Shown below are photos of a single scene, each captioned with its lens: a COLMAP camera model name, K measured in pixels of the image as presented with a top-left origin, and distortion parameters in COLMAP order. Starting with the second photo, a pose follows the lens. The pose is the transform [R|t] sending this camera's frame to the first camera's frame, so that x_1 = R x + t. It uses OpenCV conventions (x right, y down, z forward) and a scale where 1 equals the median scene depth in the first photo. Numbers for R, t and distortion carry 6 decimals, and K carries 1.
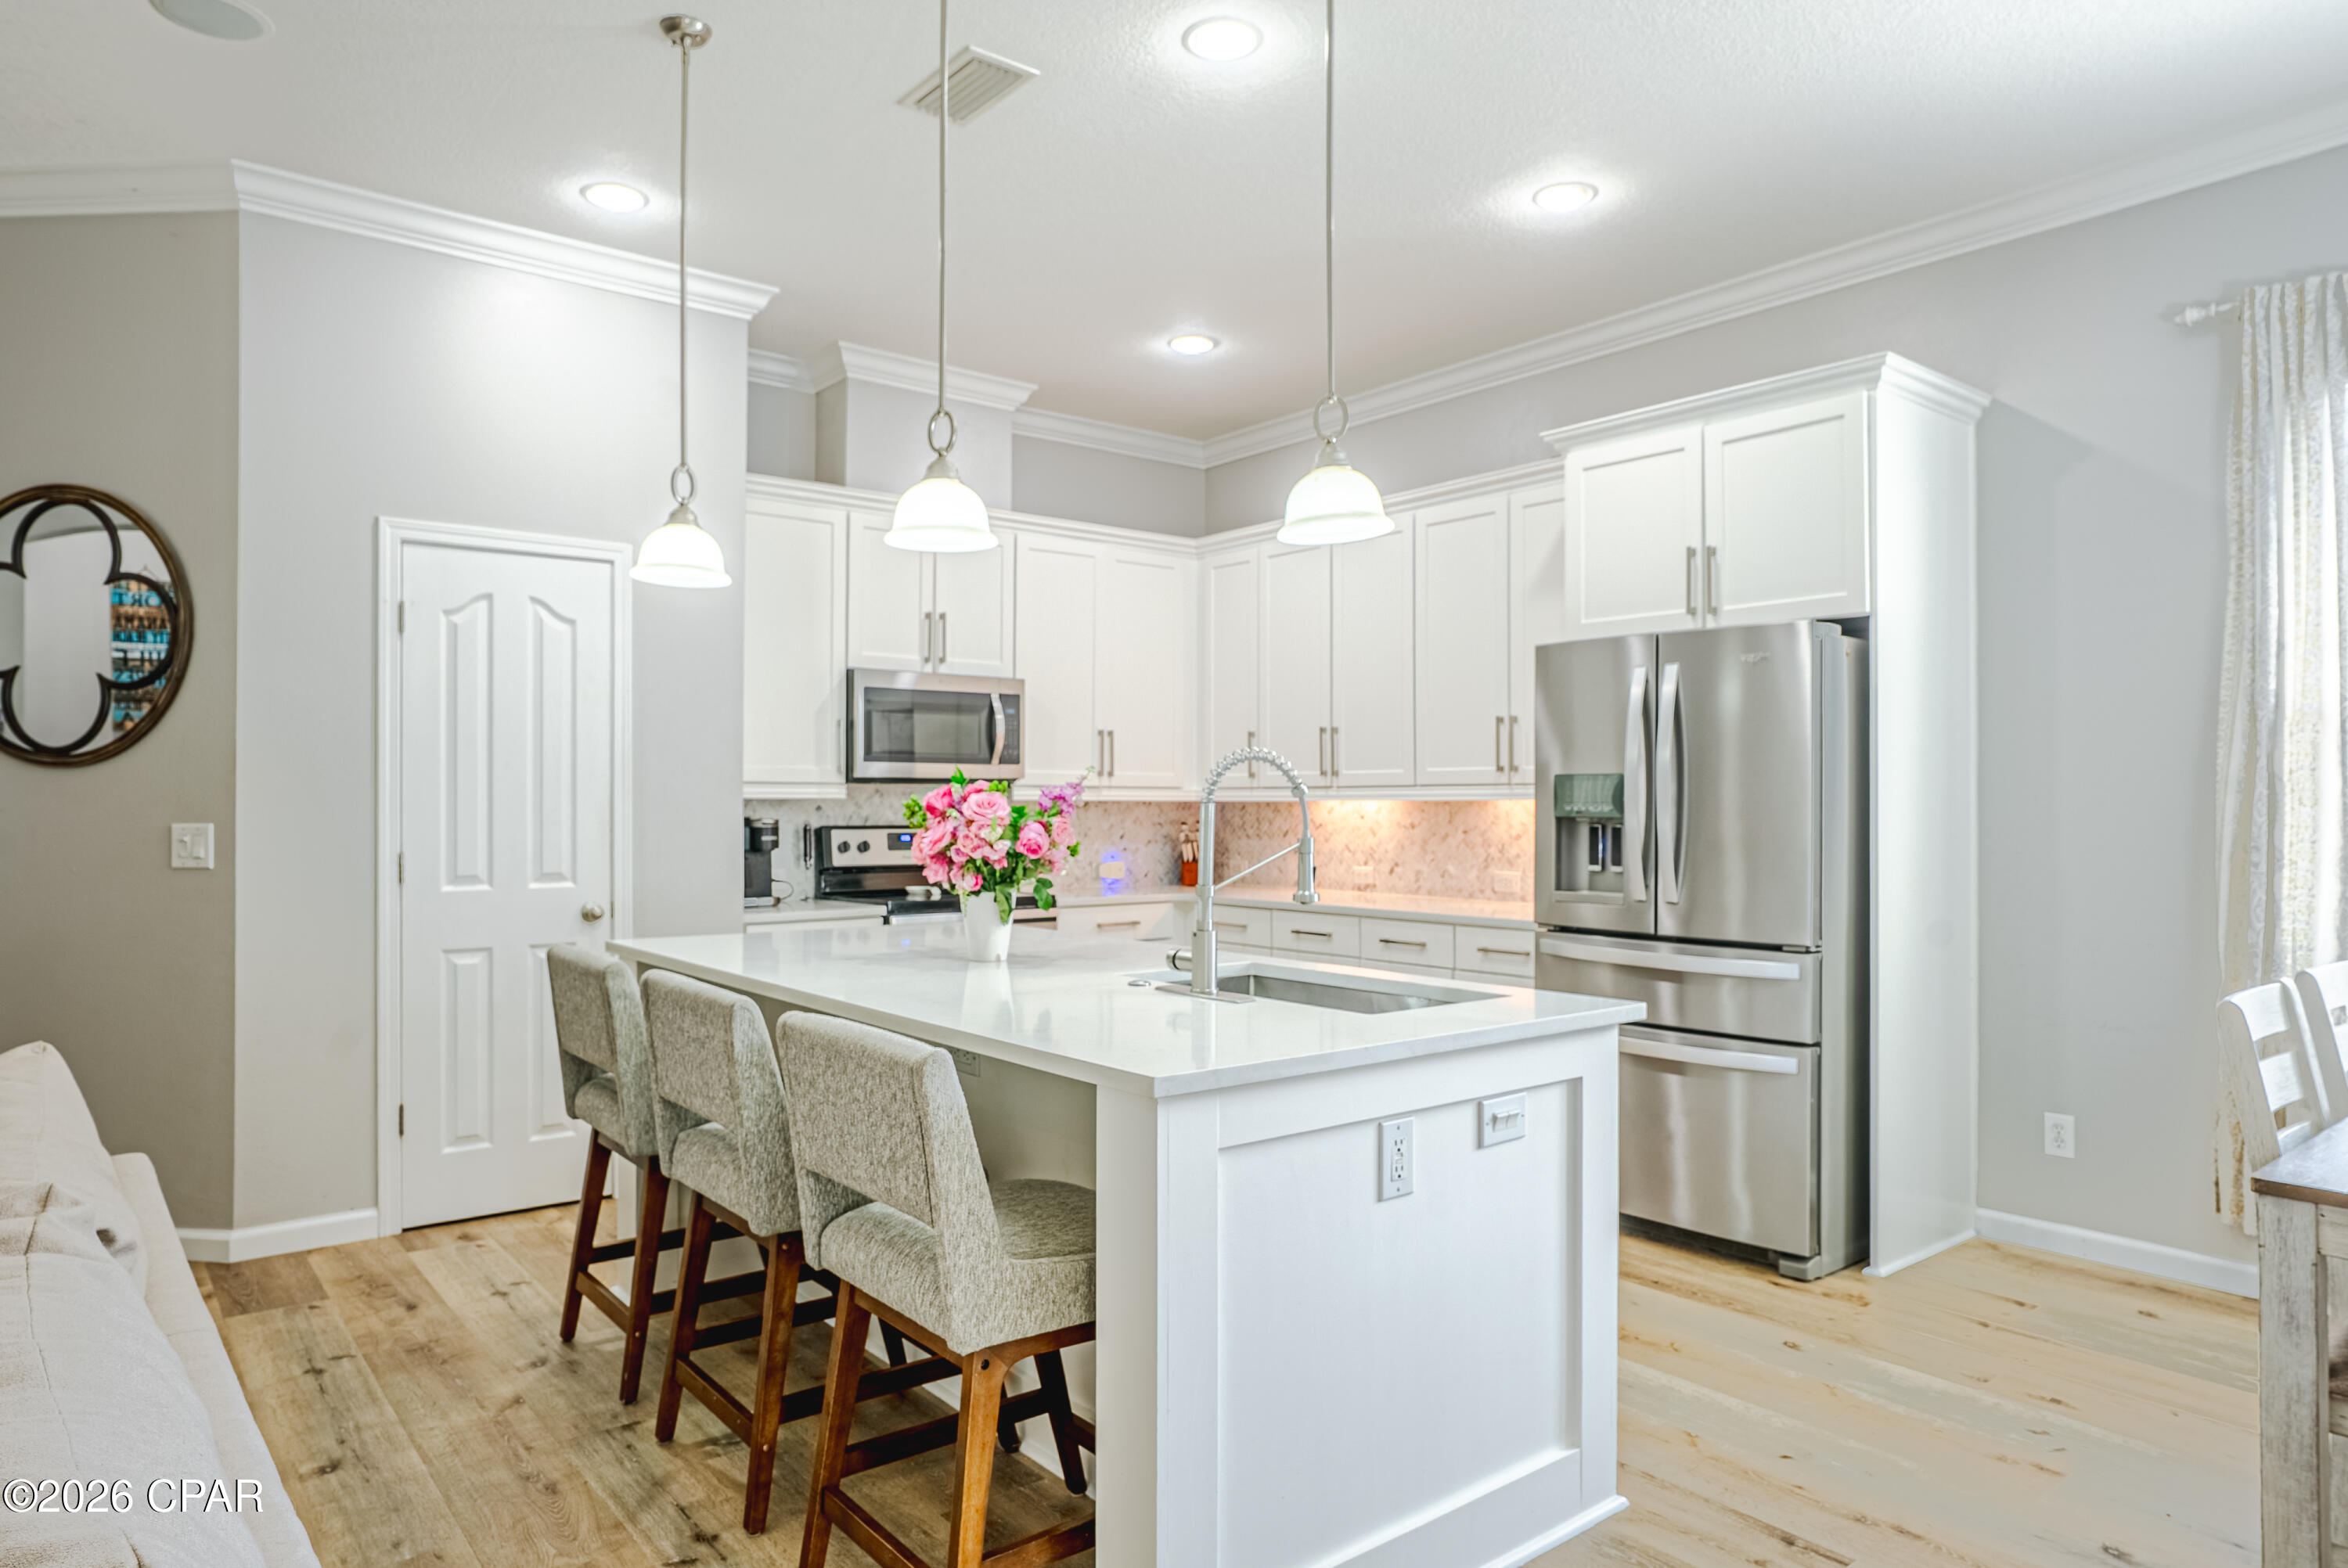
lens RADIAL K [[1441.9, 0, 1176.0], [0, 1441.9, 792.8], [0, 0, 1]] dist [-0.067262, 0.074079]
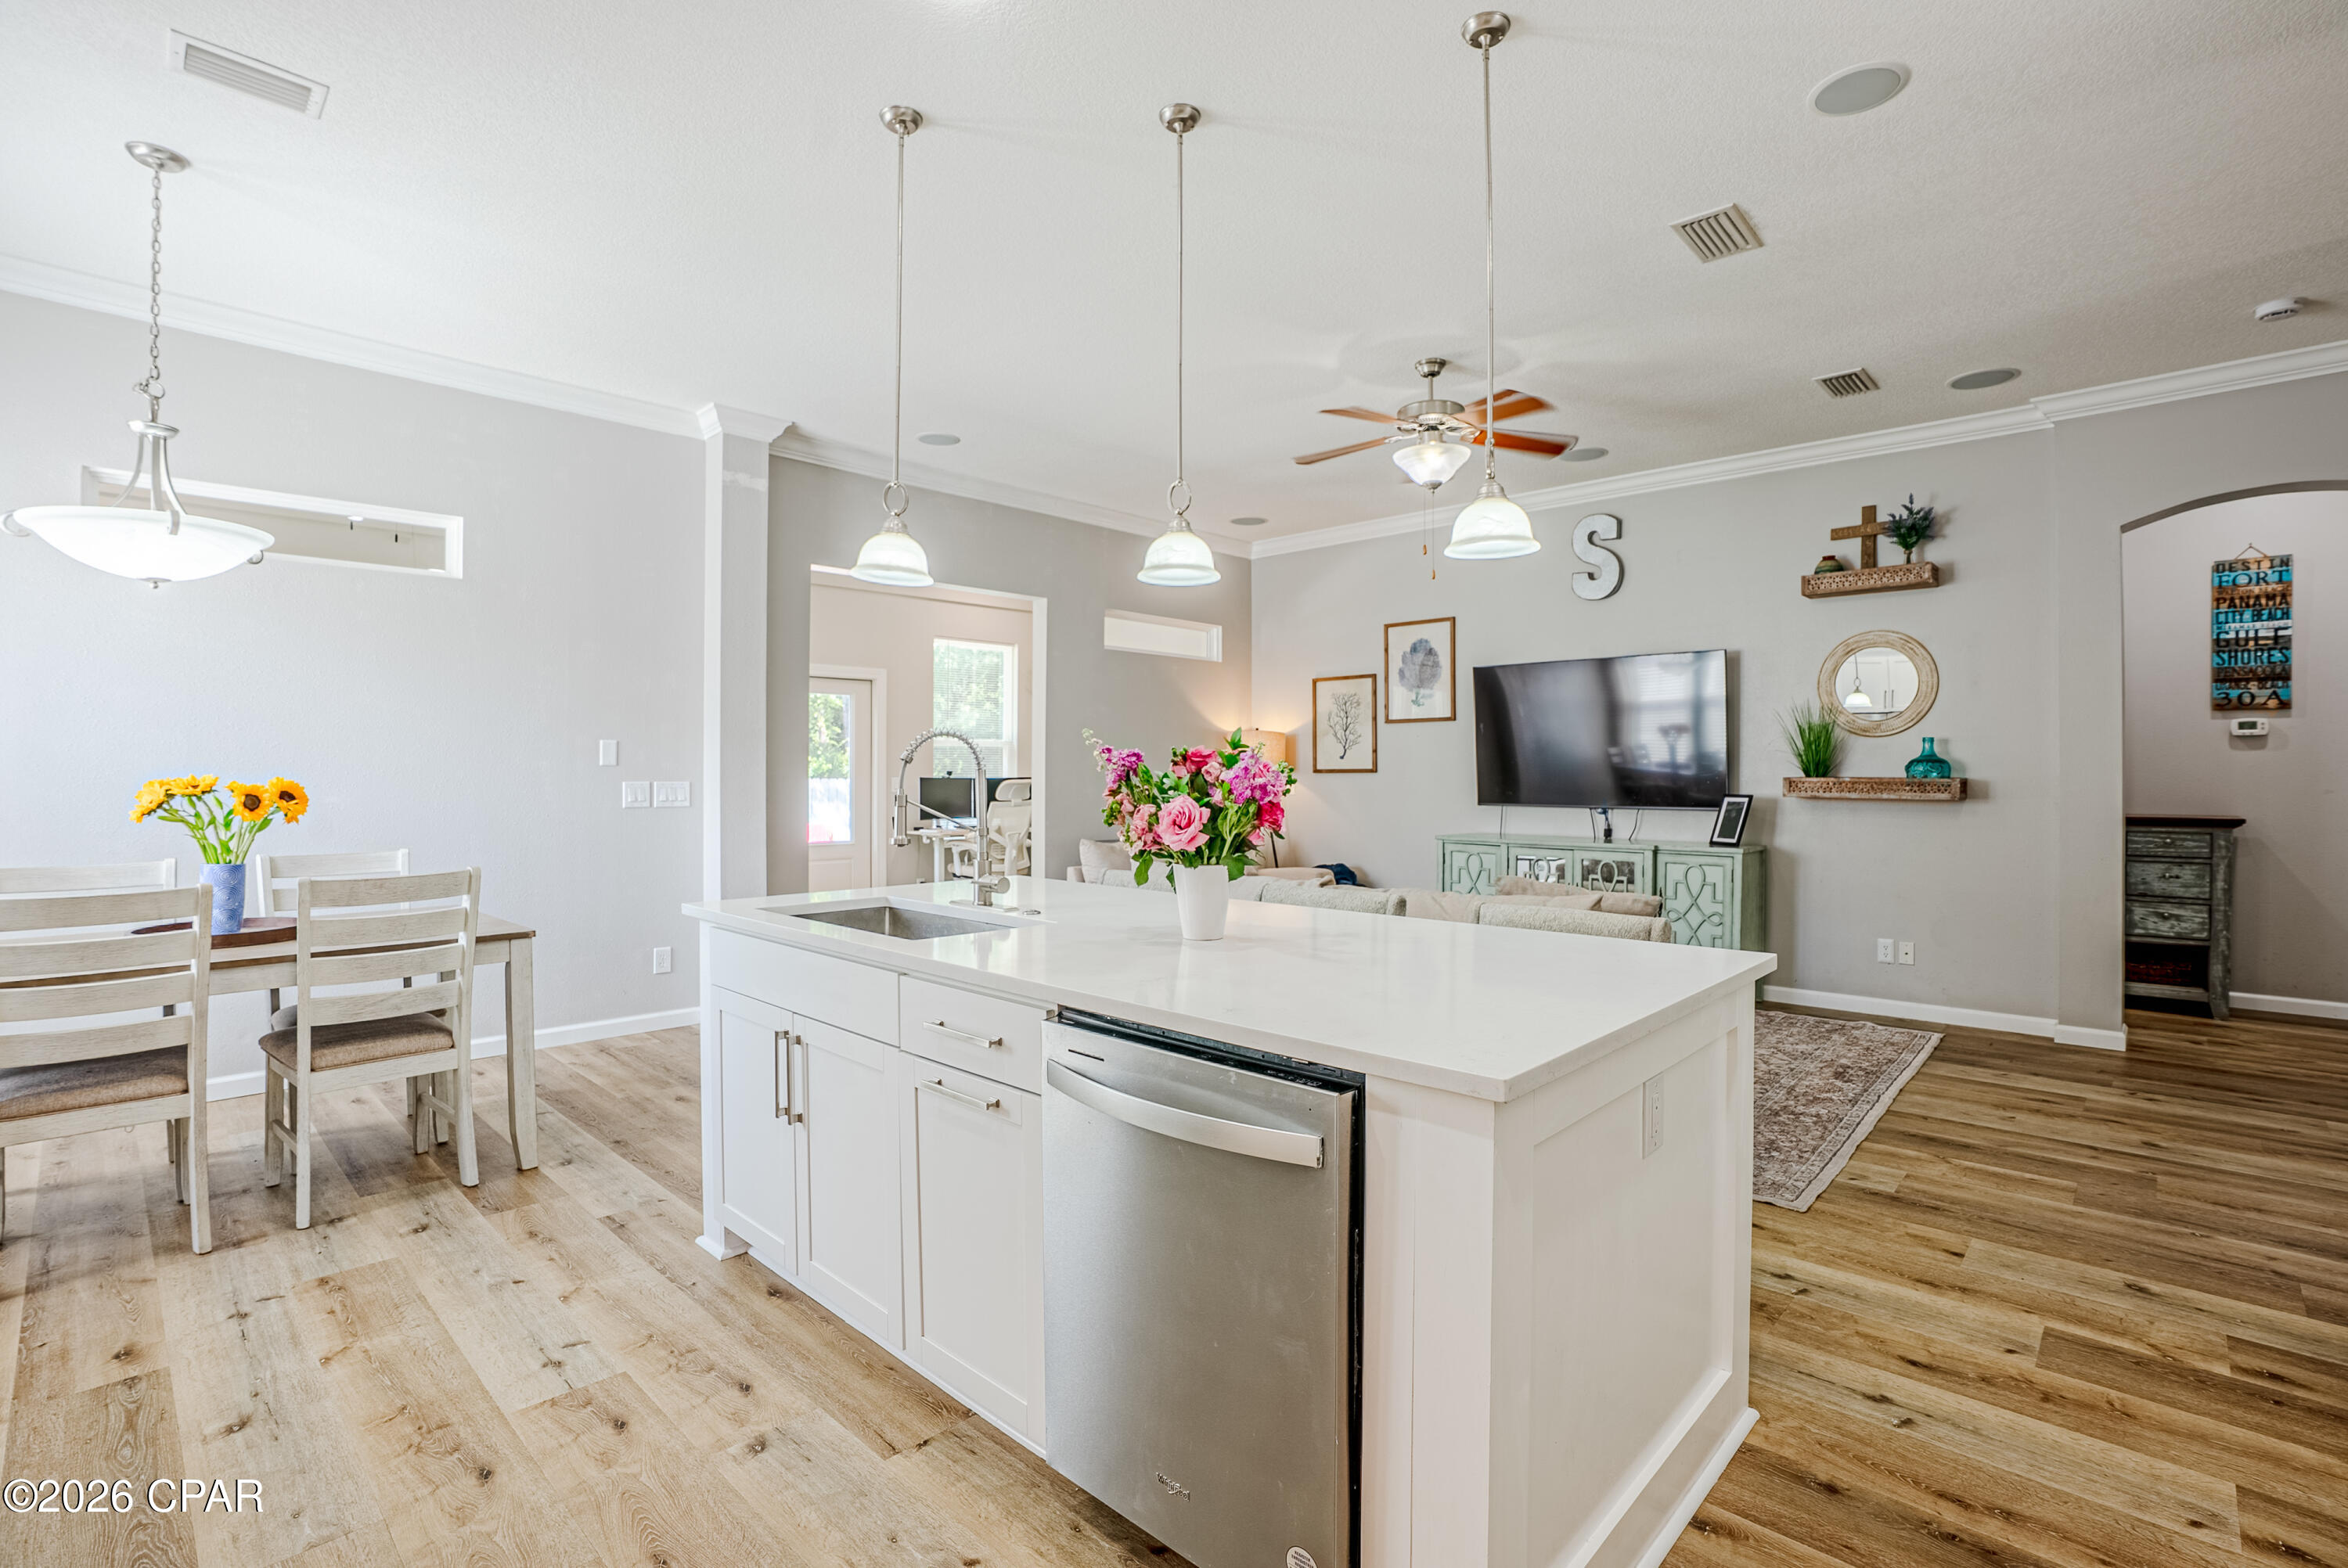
lens RADIAL K [[1080.4, 0, 1178.5], [0, 1080.4, 781.6], [0, 0, 1]] dist [-0.075451, 0.026912]
pose [[-0.990067, -0.002380, -0.140576, -0.009543], [-0.002635, 0.999995, 0.001626, 0.009638], [0.140572, 0.001980, -0.990069, 1.071799]]
